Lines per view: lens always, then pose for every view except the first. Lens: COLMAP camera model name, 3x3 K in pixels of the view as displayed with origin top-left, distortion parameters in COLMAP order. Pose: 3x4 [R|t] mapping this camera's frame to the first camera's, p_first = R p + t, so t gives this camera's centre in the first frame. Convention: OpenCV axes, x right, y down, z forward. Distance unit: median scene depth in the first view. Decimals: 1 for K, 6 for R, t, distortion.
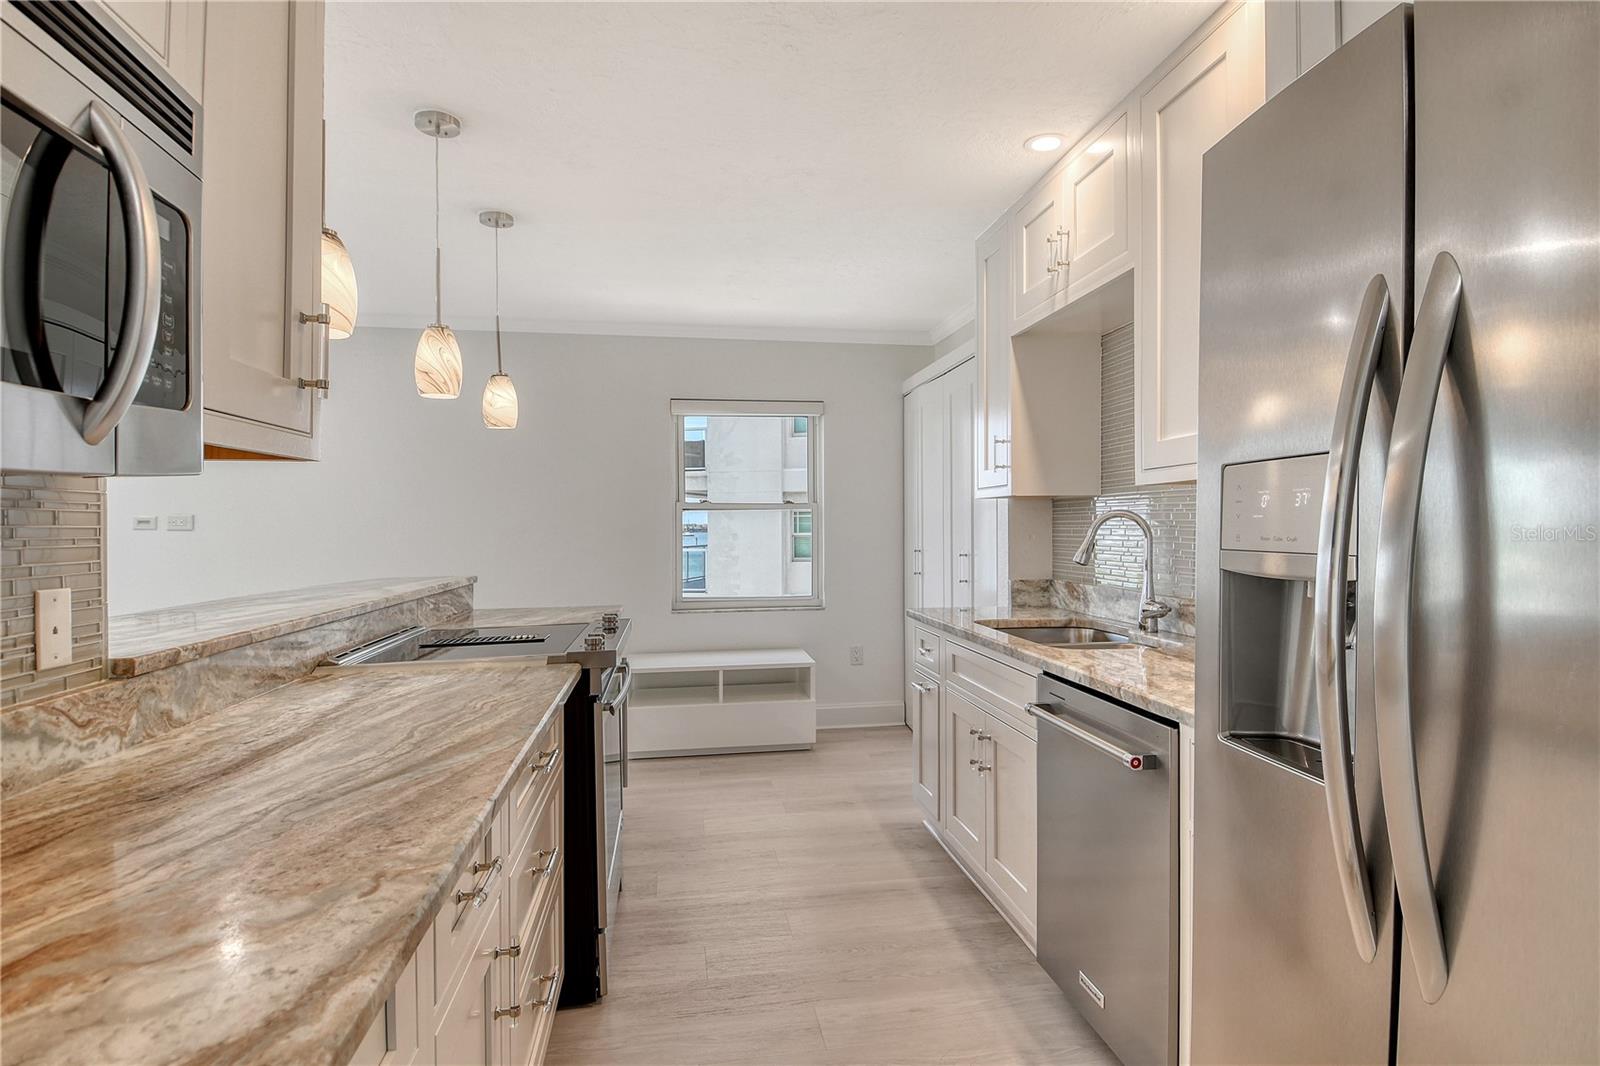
lens RADIAL K [[804.4, 0, 800.0], [0, 804.4, 533.0], [0, 0, 1]] dist [-0.000116, -0.000025]
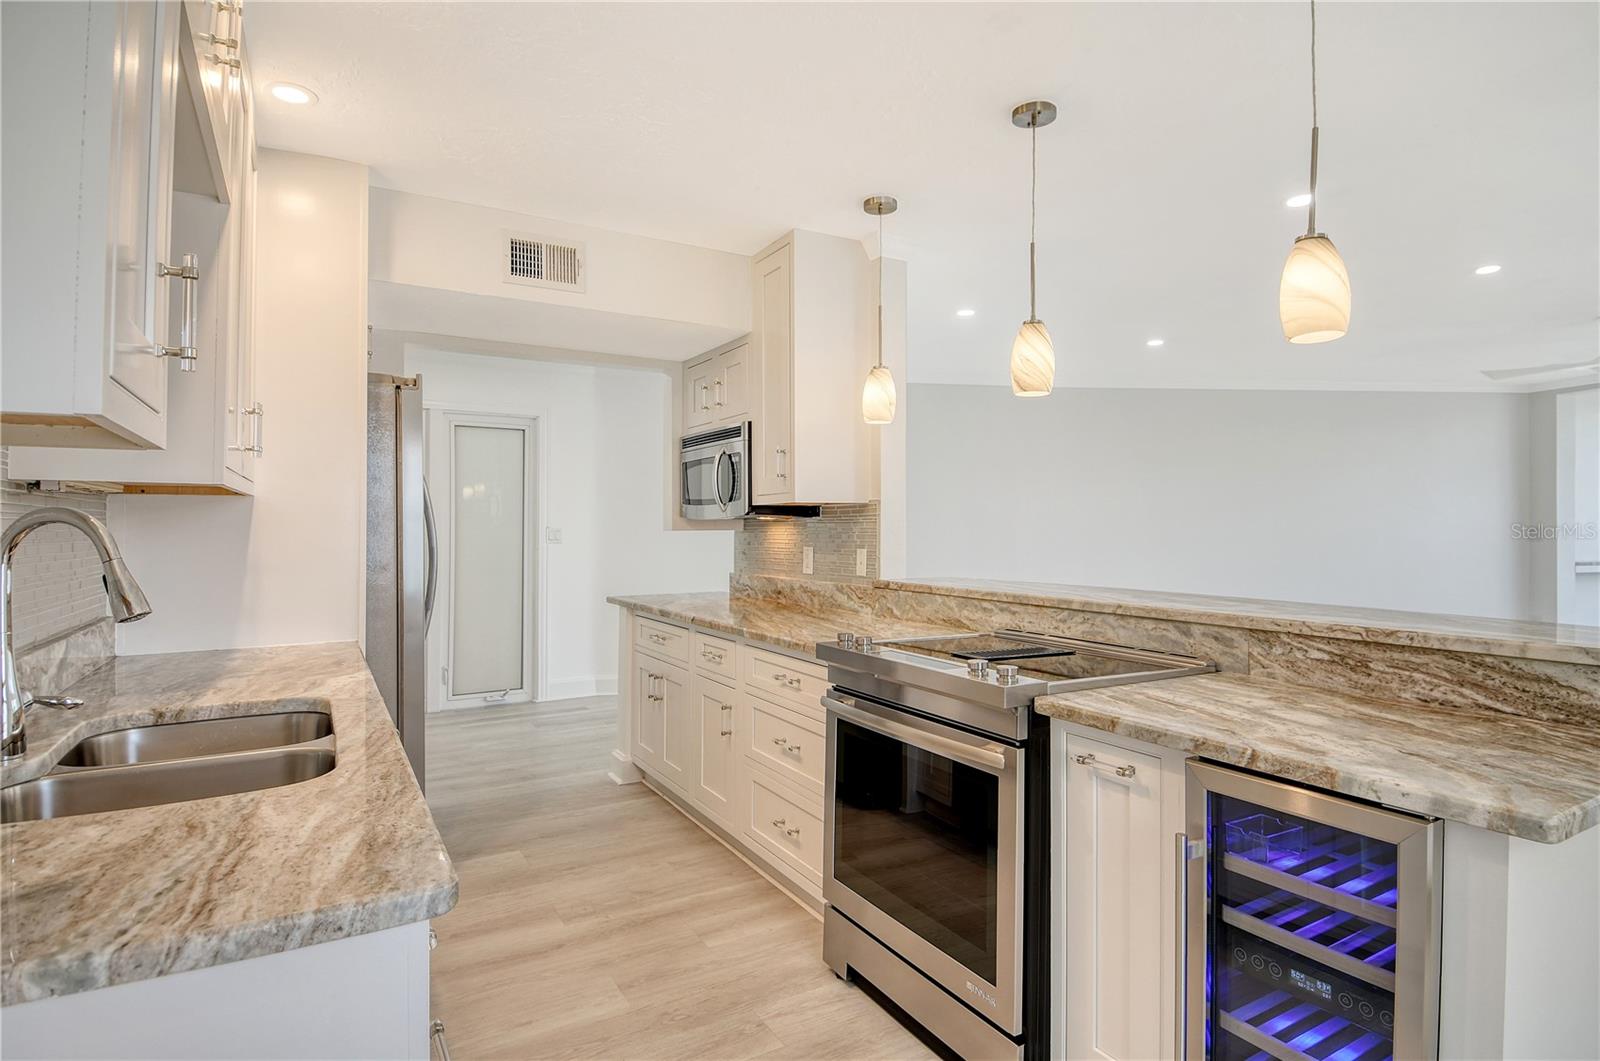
lens RADIAL K [[843.5, 0, 801.0], [0, 843.5, 525.1], [0, 0, 1]] dist [0.000313, -0.000026]
pose [[-0.933377, -0.003040, -0.358884, 0.306709], [-0.005102, 0.999975, 0.004799, -0.024563], [0.358861, 0.006310, -0.933370, 3.188237]]
